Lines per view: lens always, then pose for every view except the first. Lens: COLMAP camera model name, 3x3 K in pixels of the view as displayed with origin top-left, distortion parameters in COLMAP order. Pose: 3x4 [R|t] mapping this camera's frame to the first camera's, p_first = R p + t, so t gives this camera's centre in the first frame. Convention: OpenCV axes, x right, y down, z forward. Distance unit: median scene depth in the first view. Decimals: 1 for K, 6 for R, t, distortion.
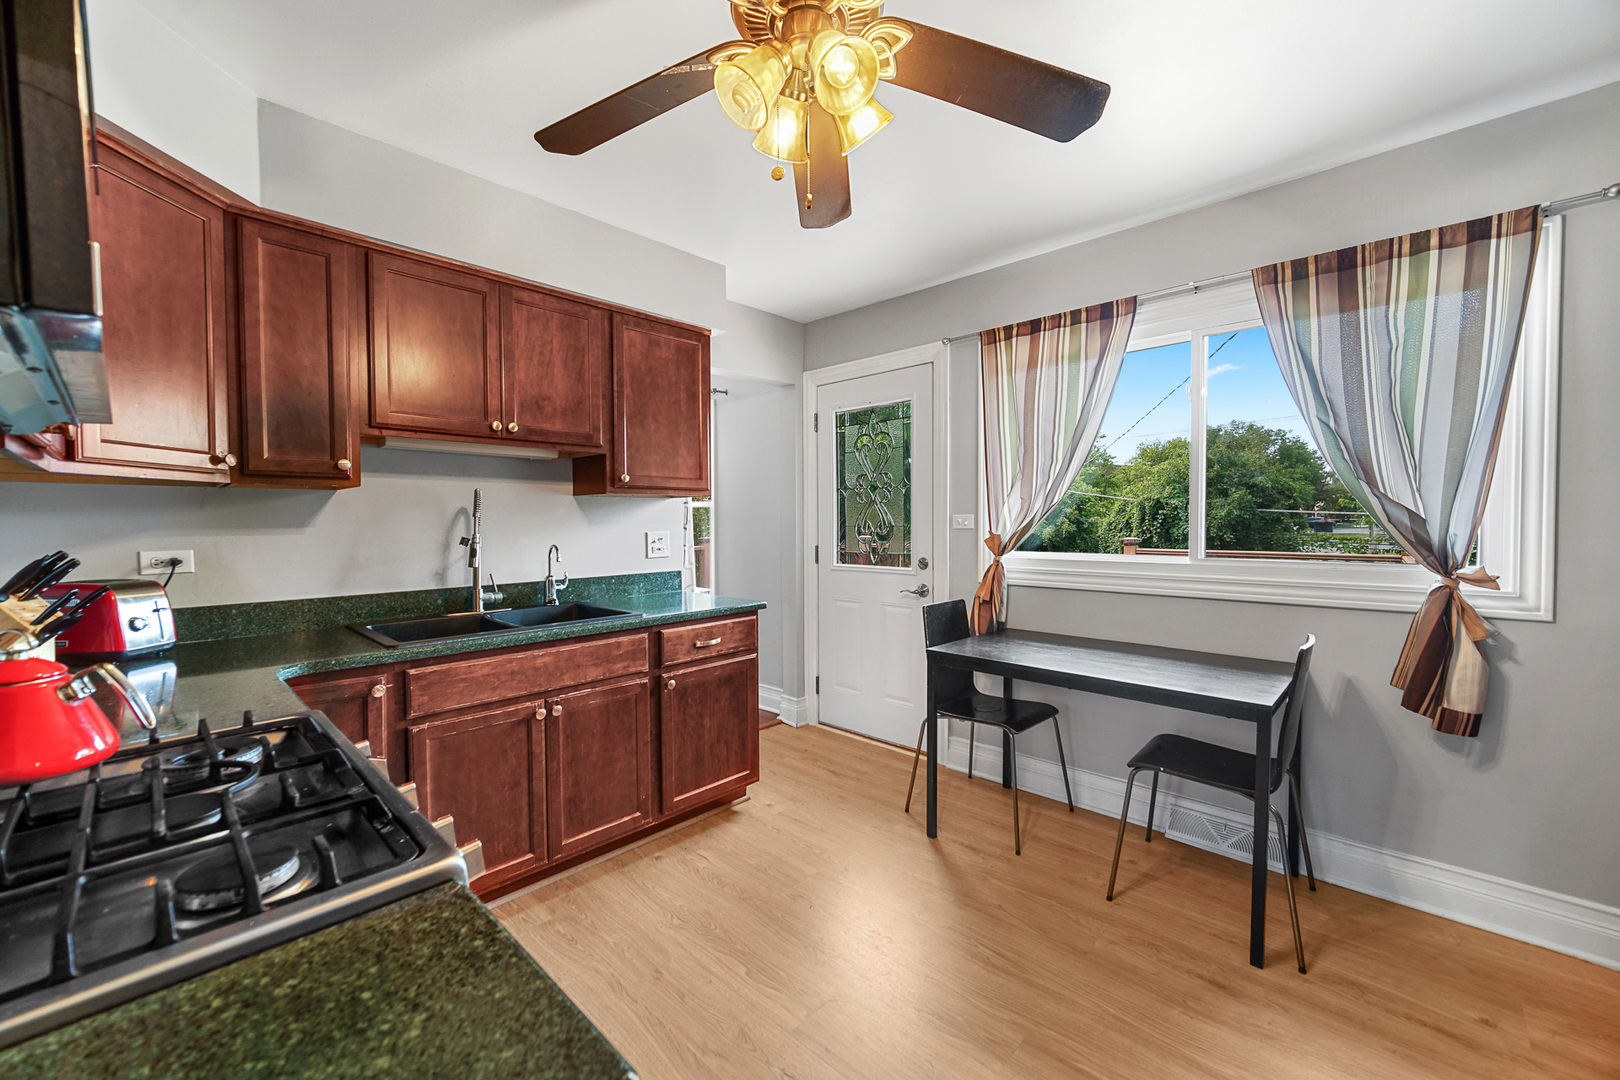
lens RADIAL K [[643.4, 0, 805.4], [0, 643.4, 532.2], [0, 0, 1]] dist [0.000185, 0.000453]
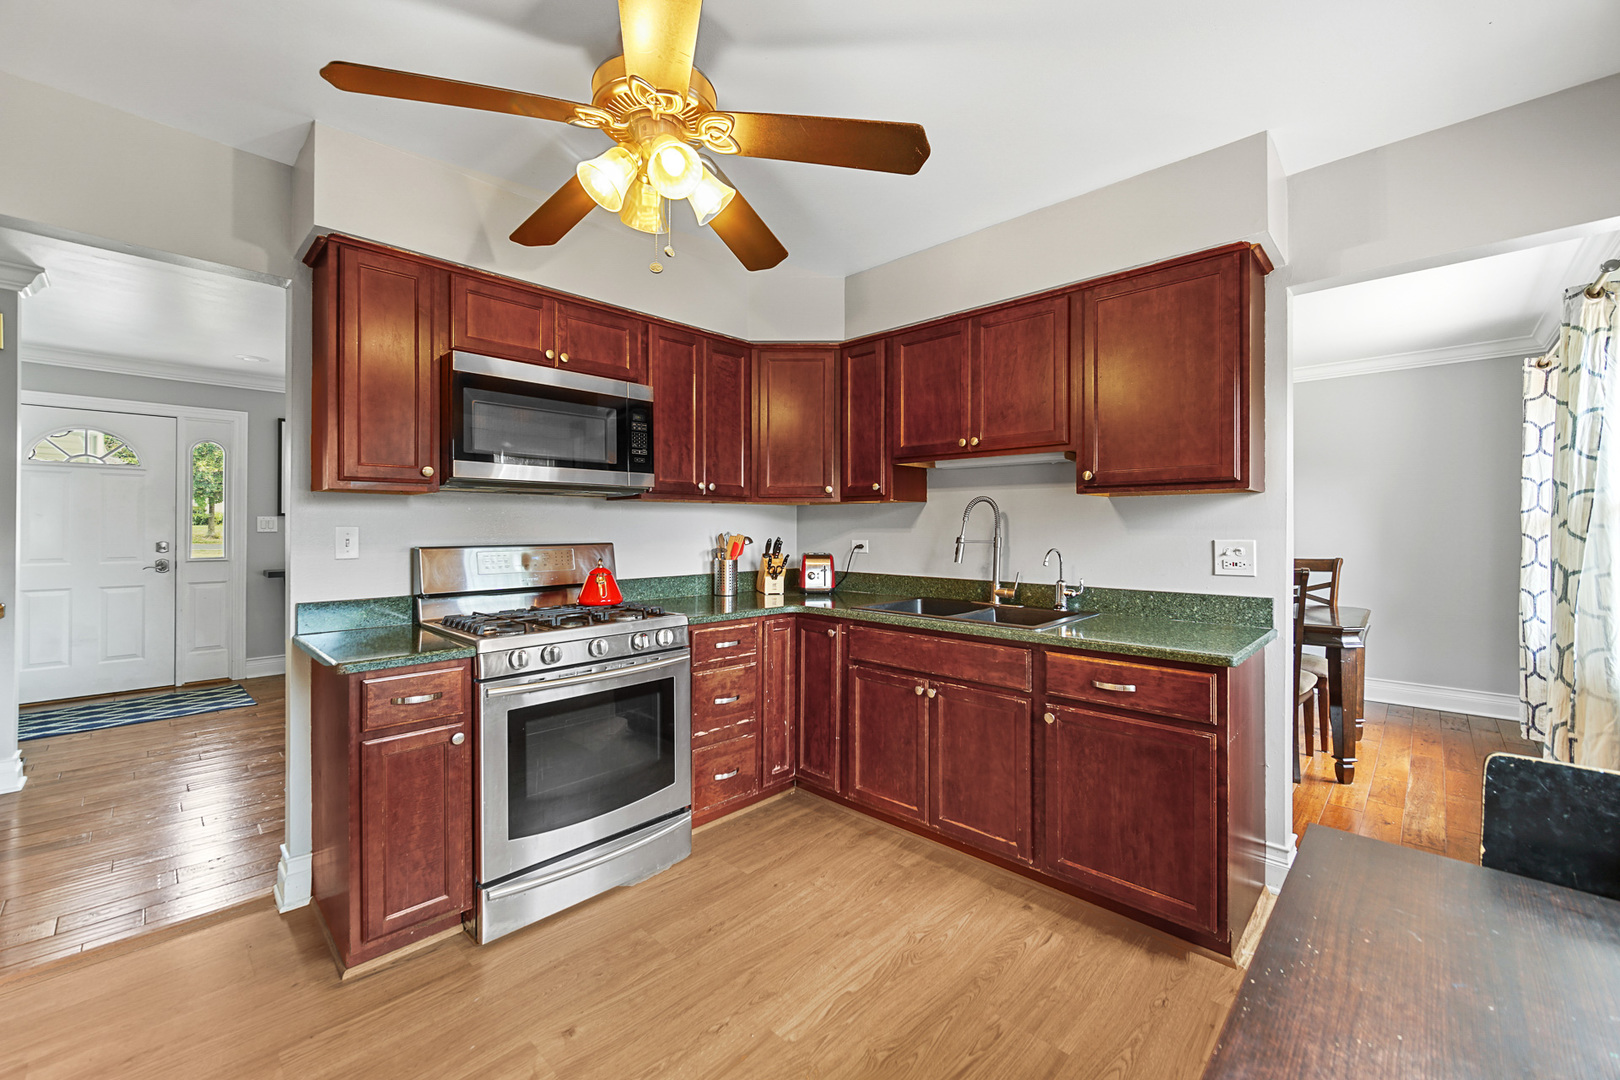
lens RADIAL K [[647.2, 0, 808.1], [0, 647.2, 523.2], [0, 0, 1]] dist [0.000868, 0.000480]
pose [[-0.003961, 0.000747, -0.999992, 0.687454], [-0.021221, 0.999774, 0.000831, -0.014490], [0.999767, 0.021224, -0.003944, 0.723998]]
